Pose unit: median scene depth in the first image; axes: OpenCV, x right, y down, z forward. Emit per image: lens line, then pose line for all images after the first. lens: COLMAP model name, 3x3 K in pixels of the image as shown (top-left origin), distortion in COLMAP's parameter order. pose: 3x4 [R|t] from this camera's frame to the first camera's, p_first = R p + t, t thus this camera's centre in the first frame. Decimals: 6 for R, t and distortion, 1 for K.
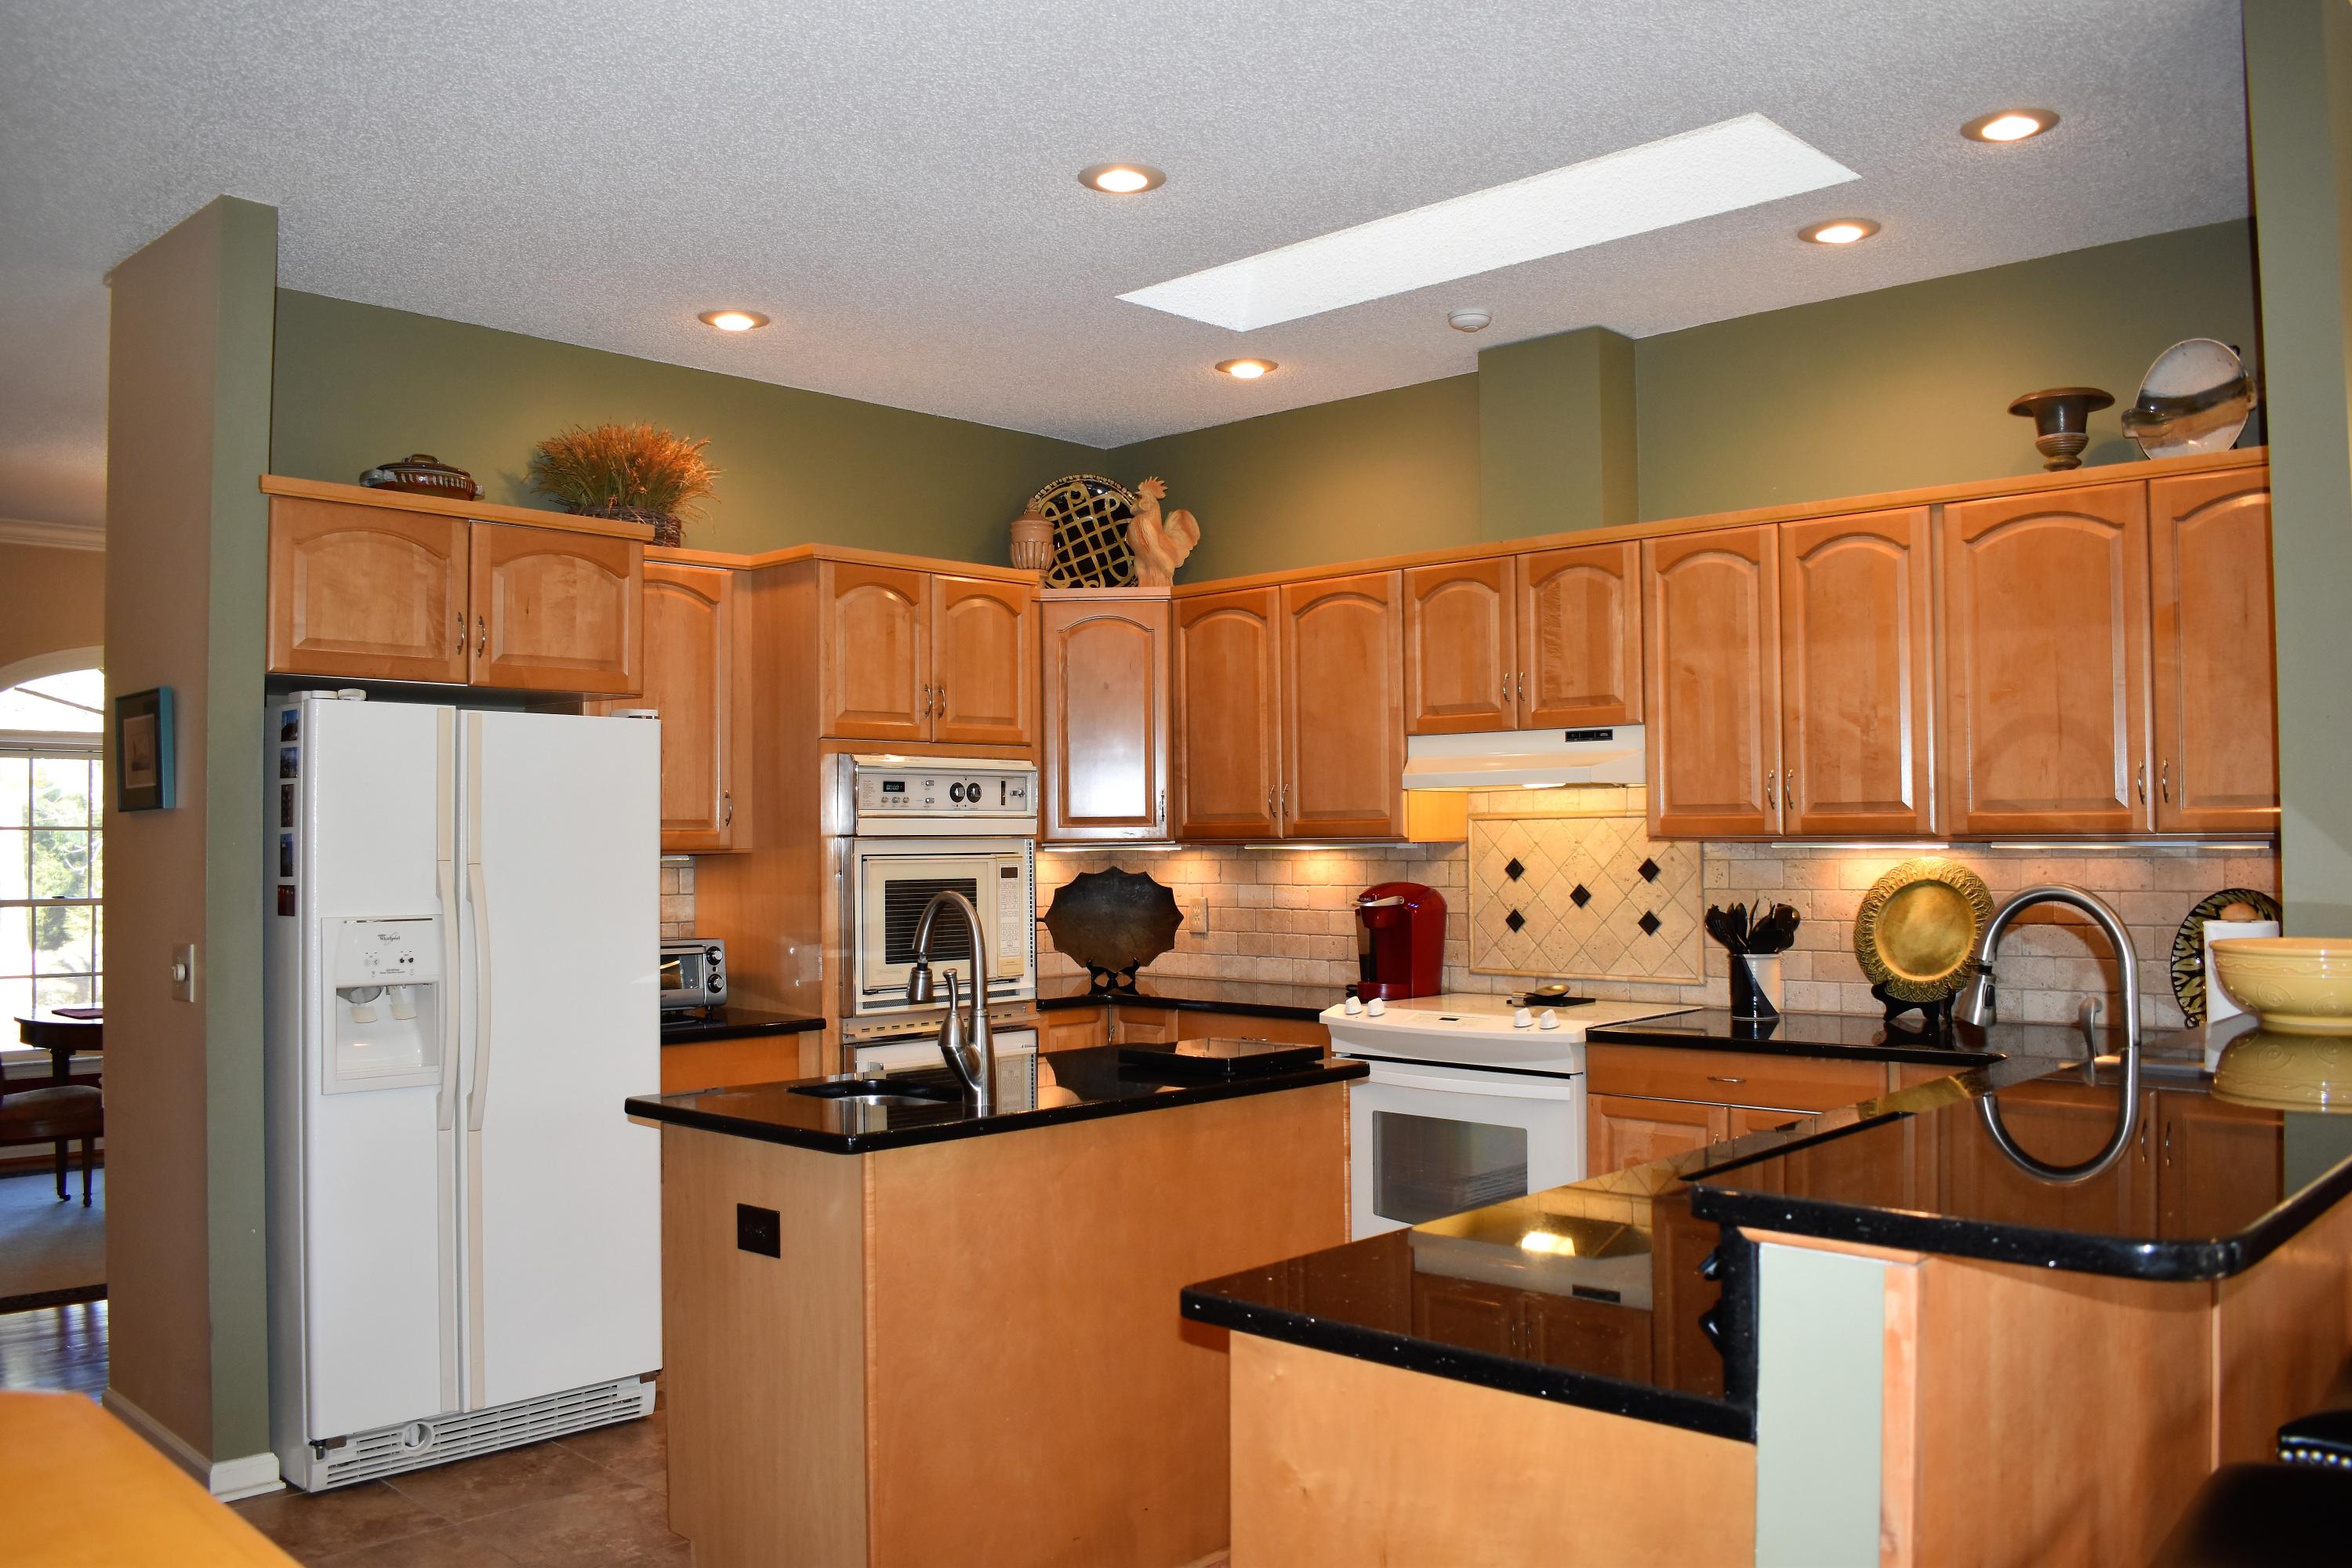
lens RADIAL K [[1862.2, 0, 1175.1], [0, 1862.2, 789.1], [0, 0, 1]] dist [-0.091661, 0.018157]
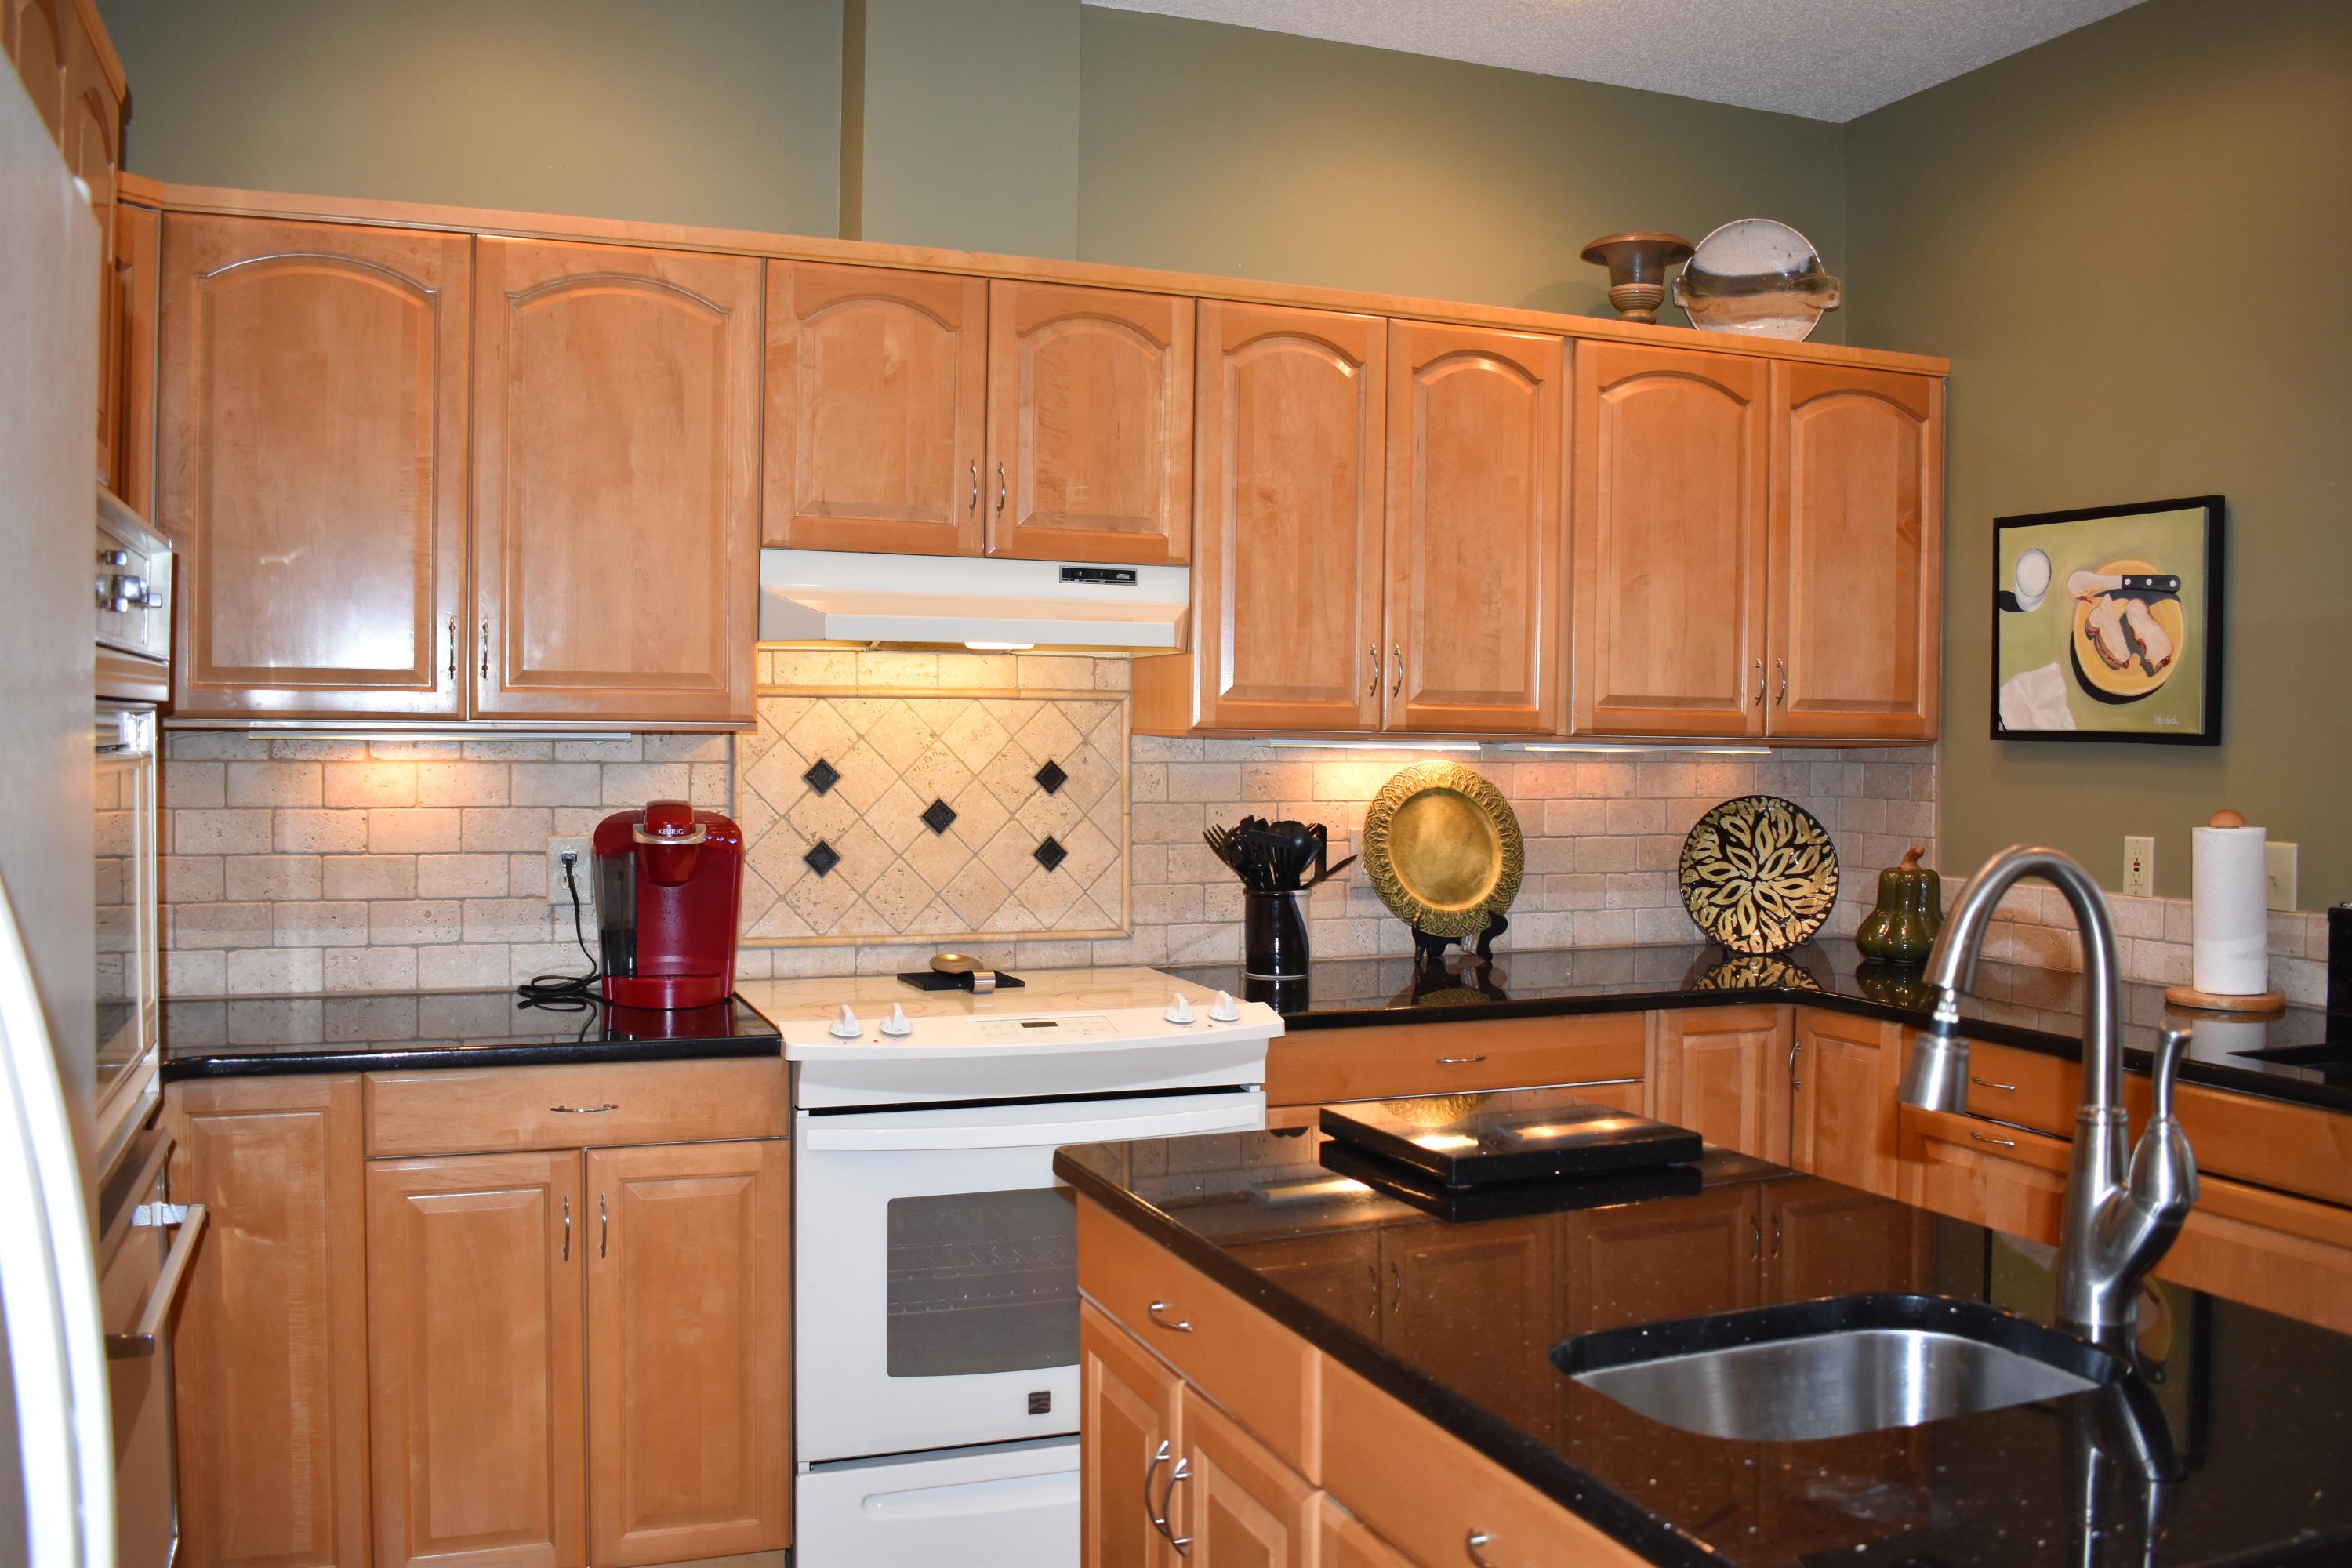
lens RADIAL K [[2014.2, 0, 1175.9], [0, 2014.2, 780.6], [0, 0, 1]] dist [-0.086893, 0.012226]
pose [[0.430343, -0.007990, 0.902630, -0.422893], [-0.036554, 0.998986, 0.026271, 0.024941], [-0.901925, -0.044300, 0.429614, 0.668470]]
